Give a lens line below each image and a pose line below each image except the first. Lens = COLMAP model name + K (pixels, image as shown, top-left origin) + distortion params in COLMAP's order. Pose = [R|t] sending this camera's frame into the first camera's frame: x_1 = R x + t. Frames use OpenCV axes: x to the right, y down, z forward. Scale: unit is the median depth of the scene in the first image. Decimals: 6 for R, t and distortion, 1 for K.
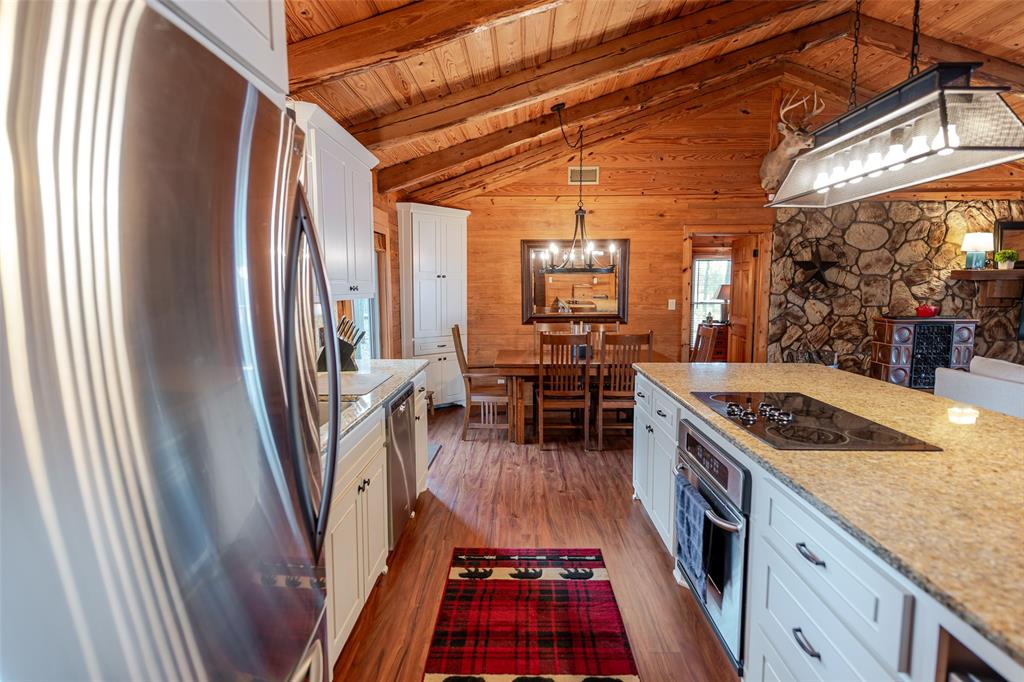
lens RADIAL K [[543.9, 0, 511.9], [0, 543.9, 342.9], [0, 0, 1]] dist [0.022107, -0.009307]
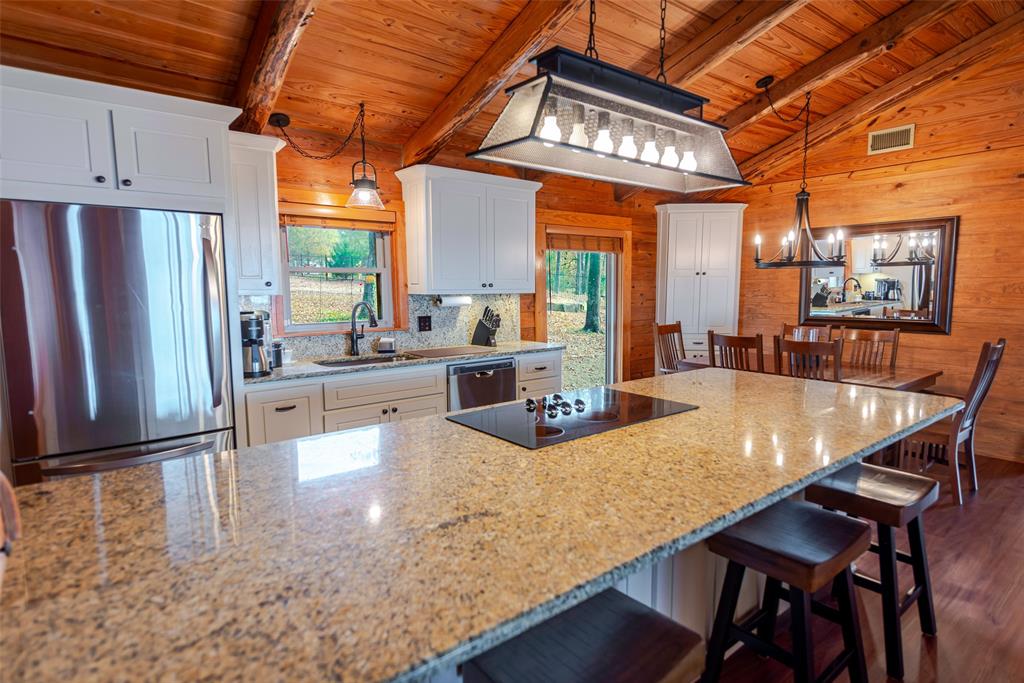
lens RADIAL K [[543.9, 0, 515.6], [0, 543.9, 343.5], [0, 0, 1]] dist [0.022107, -0.009307]
pose [[0.639838, 0.081188, -0.764209, 0.411551], [-0.077293, 0.996160, 0.041116, -0.008322], [0.764613, 0.032761, 0.643656, 0.094600]]
